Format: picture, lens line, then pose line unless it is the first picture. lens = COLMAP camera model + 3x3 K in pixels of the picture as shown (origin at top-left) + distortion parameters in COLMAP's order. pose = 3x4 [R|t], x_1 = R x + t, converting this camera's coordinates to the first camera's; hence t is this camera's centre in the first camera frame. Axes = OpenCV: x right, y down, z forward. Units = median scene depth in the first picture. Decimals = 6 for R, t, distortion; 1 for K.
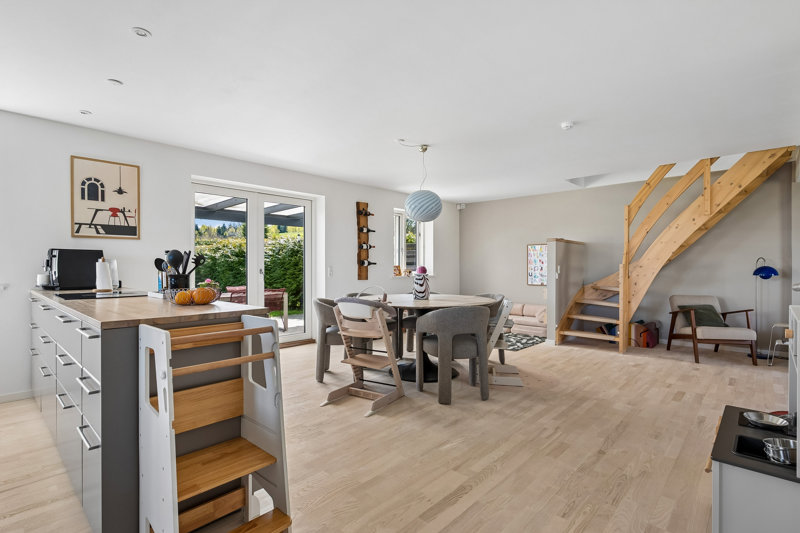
lens RADIAL K [[392.3, 0, 400.0], [0, 392.3, 266.5], [0, 0, 1]] dist [0.000580, -0.000065]
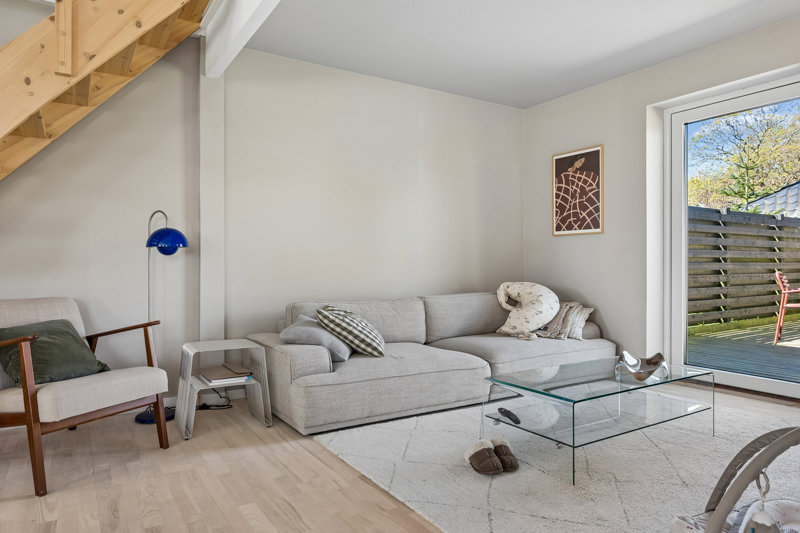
lens RADIAL K [[517.9, 0, 395.8], [0, 517.9, 266.0], [0, 0, 1]] dist [-0.003045, -0.000620]
pose [[0.258961, -0.002180, 0.965885, 0.478615], [0.001365, 0.999997, 0.001891, 0.055049], [-0.965887, 0.000828, 0.258964, 0.694772]]
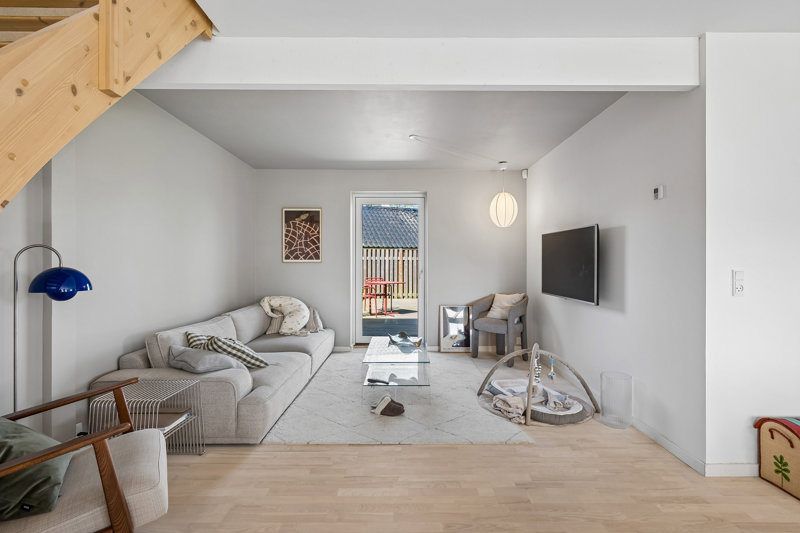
lens RADIAL K [[381.2, 0, 400.0], [0, 381.2, 266.5], [0, 0, 1]] dist [0.000379, 0.000154]
pose [[-0.679145, -0.002816, 0.733999, 0.513413], [0.000372, 0.999991, 0.004180, -0.004730], [-0.734004, 0.003112, -0.679137, 1.247012]]
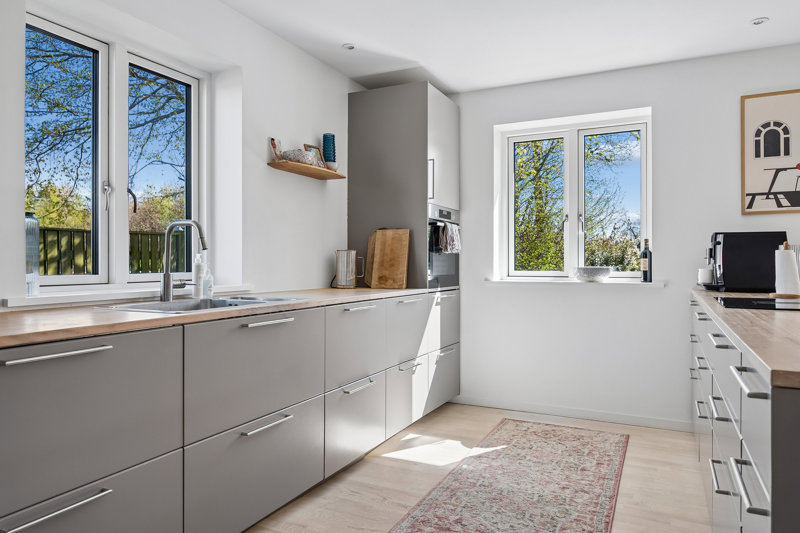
lens RADIAL K [[535.3, 0, 397.3], [0, 535.3, 260.8], [0, 0, 1]] dist [0.000388, 0.001653]
pose [[0.284321, -0.000297, -0.958729, -0.102691], [-0.000923, 0.999999, -0.000584, 0.005586], [0.958729, 0.001051, 0.284320, 0.145408]]
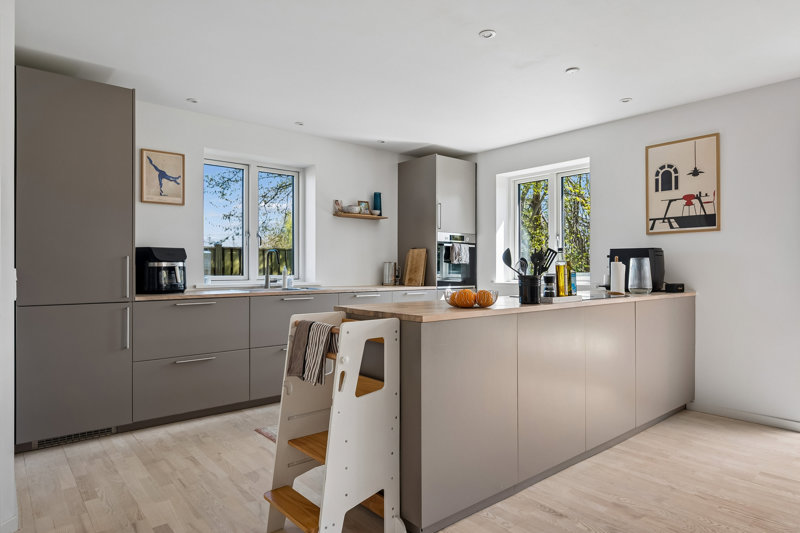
lens RADIAL K [[481.1, 0, 400.0], [0, 481.1, 266.5], [0, 0, 1]] dist [-0.001798, -0.000551]
pose [[-0.121329, -0.002105, -0.992610, 0.331213], [0.000073, 0.999998, -0.002130, 0.001804], [0.992612, -0.000331, -0.121329, 0.521078]]
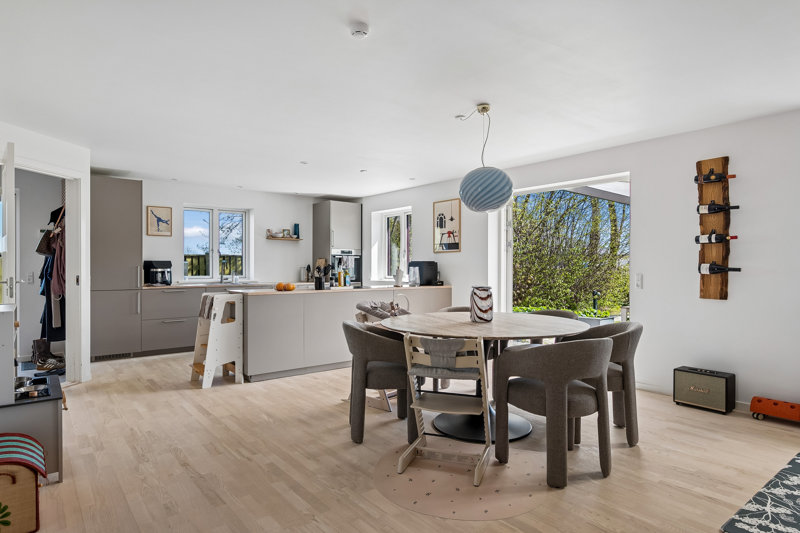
lens RADIAL K [[463.1, 0, 400.4], [0, 463.1, 268.8], [0, 0, 1]] dist [-0.002179, -0.000668]
pose [[-0.145708, 0.005426, -0.989313, 0.987852], [-0.001649, 0.999982, 0.005728, -0.019151], [0.989326, 0.002466, -0.145697, 1.060716]]
